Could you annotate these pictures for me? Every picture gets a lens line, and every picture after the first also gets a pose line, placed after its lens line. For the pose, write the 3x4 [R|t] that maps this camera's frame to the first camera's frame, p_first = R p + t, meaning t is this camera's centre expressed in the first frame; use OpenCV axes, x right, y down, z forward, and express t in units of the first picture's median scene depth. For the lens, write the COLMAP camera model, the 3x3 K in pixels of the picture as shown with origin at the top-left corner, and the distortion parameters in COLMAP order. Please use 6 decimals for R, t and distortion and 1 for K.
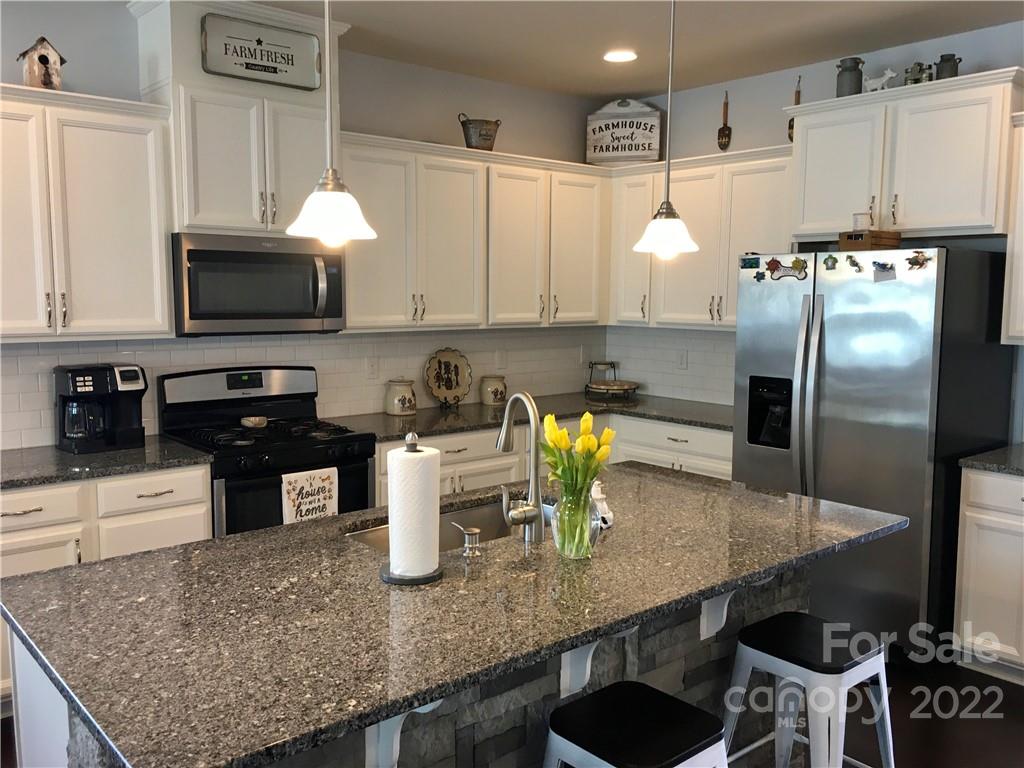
lens RADIAL K [[872.0, 0, 512.0], [0, 872.0, 384.0], [0, 0, 1]] dist [0.081746, -0.109603]
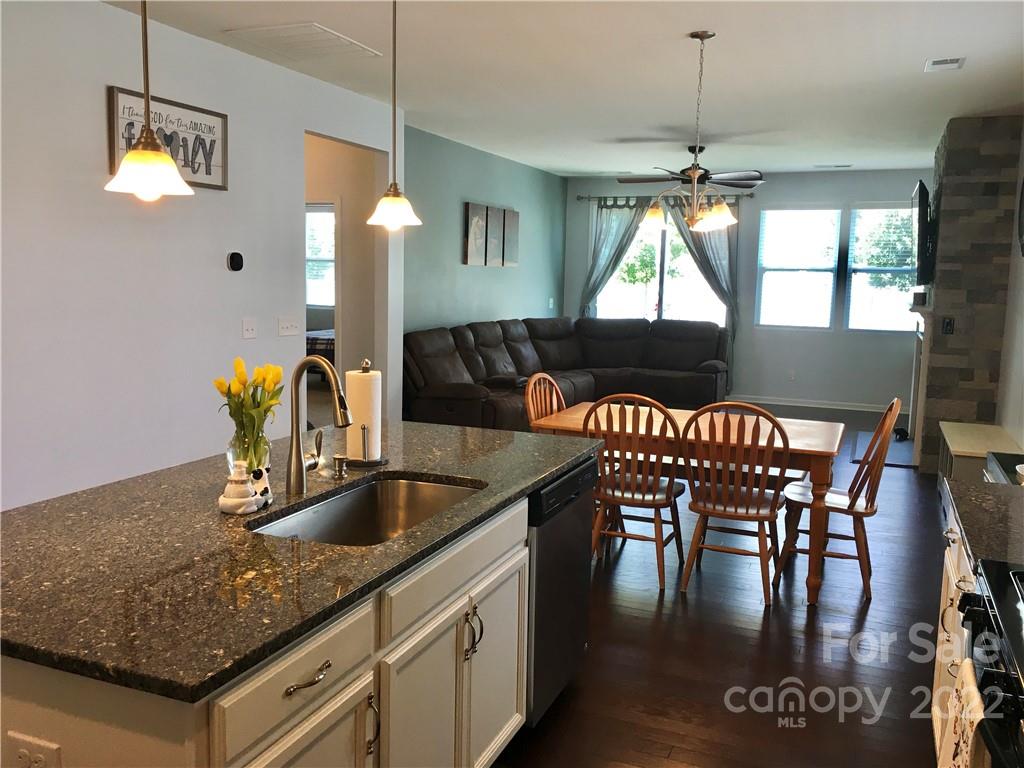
lens RADIAL K [[872.0, 0, 512.0], [0, 872.0, 384.0], [0, 0, 1]] dist [0.081746, -0.109603]
pose [[-0.889107, 0.045479, -0.455435, 0.262580], [-0.058094, 0.975790, 0.210852, -0.177089], [0.453998, 0.213928, -0.864940, 1.957145]]
